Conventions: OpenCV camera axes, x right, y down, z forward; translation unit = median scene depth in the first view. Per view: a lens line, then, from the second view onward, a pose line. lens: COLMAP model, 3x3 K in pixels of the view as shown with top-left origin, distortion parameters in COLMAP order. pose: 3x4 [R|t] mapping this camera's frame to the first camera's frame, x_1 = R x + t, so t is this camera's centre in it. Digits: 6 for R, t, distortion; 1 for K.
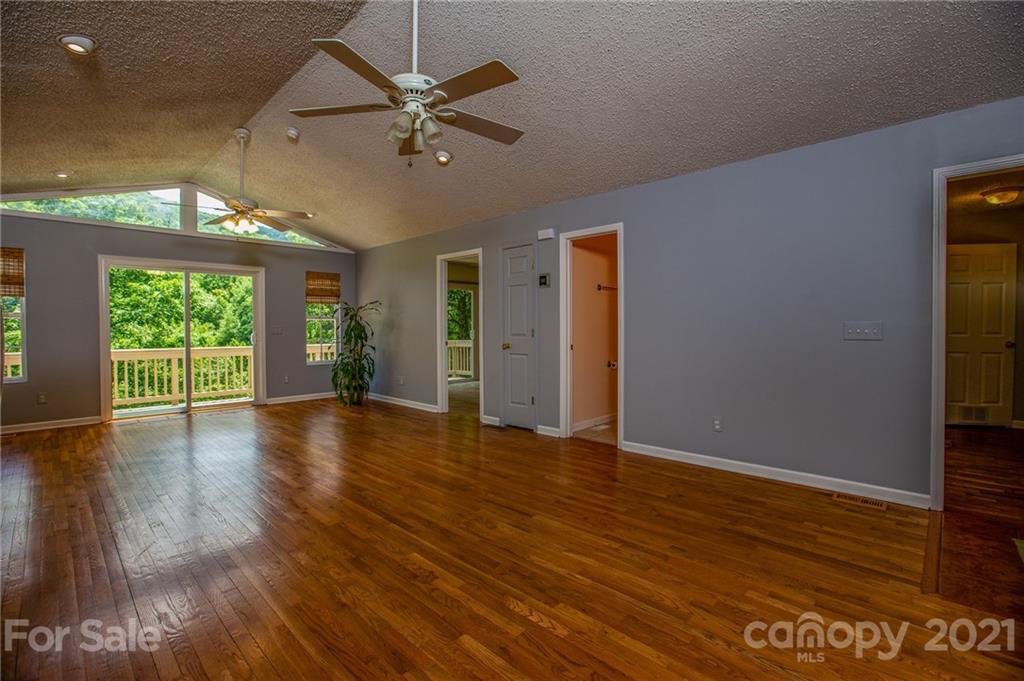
lens RADIAL K [[463.7, 0, 508.0], [0, 463.7, 336.5], [0, 0, 1]] dist [-0.041788, 0.002057]
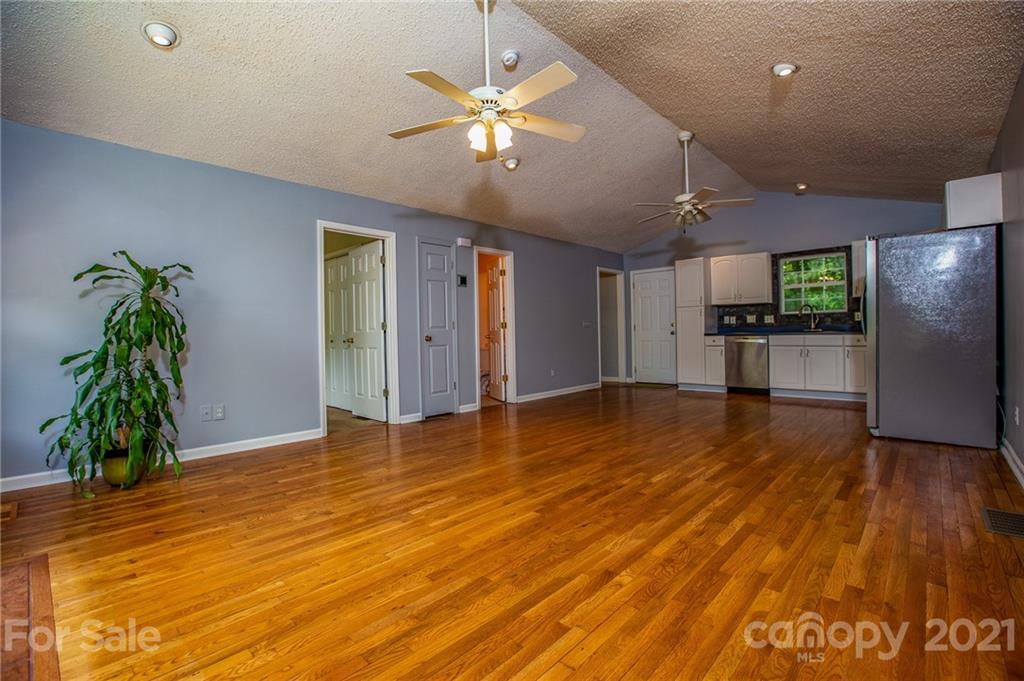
lens RADIAL K [[463.7, 0, 509.1], [0, 463.7, 337.7], [0, 0, 1]] dist [-0.041788, 0.002057]
pose [[-0.027597, -0.006727, 0.999596, -1.079185], [0.041983, 0.999087, 0.007883, 0.017962], [-0.998737, 0.042183, -0.027290, 0.894095]]
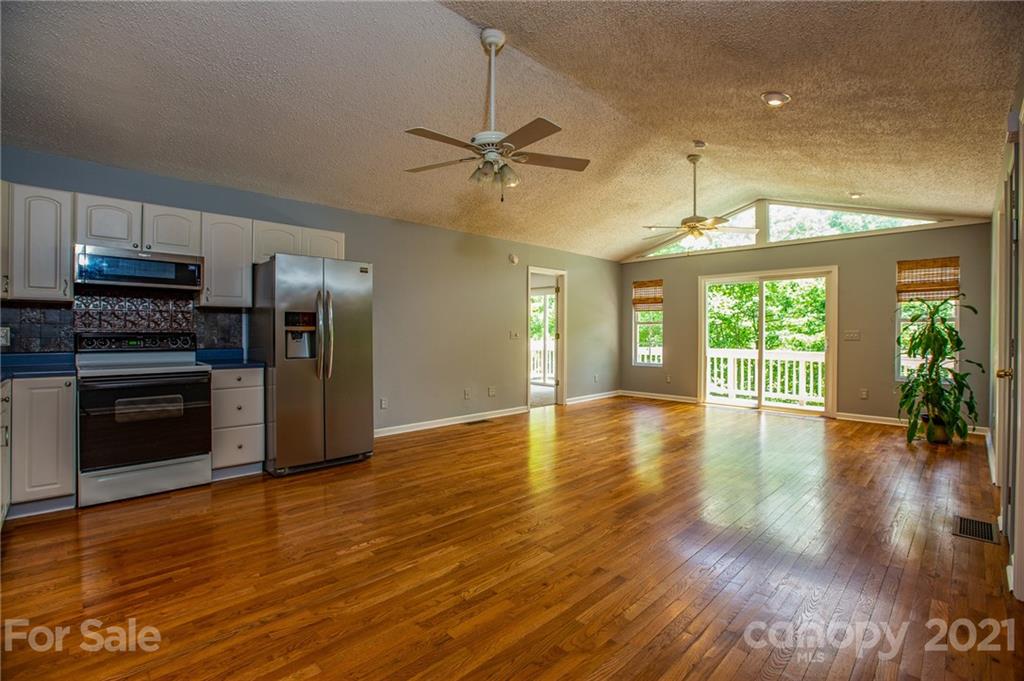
lens RADIAL K [[463.7, 0, 509.7], [0, 463.7, 333.9], [0, 0, 1]] dist [-0.041788, 0.002057]
pose [[-0.025077, 0.007740, -0.999656, 0.497624], [-0.021182, 0.999741, 0.008272, -0.013777], [0.999461, 0.021383, -0.024906, 0.510910]]
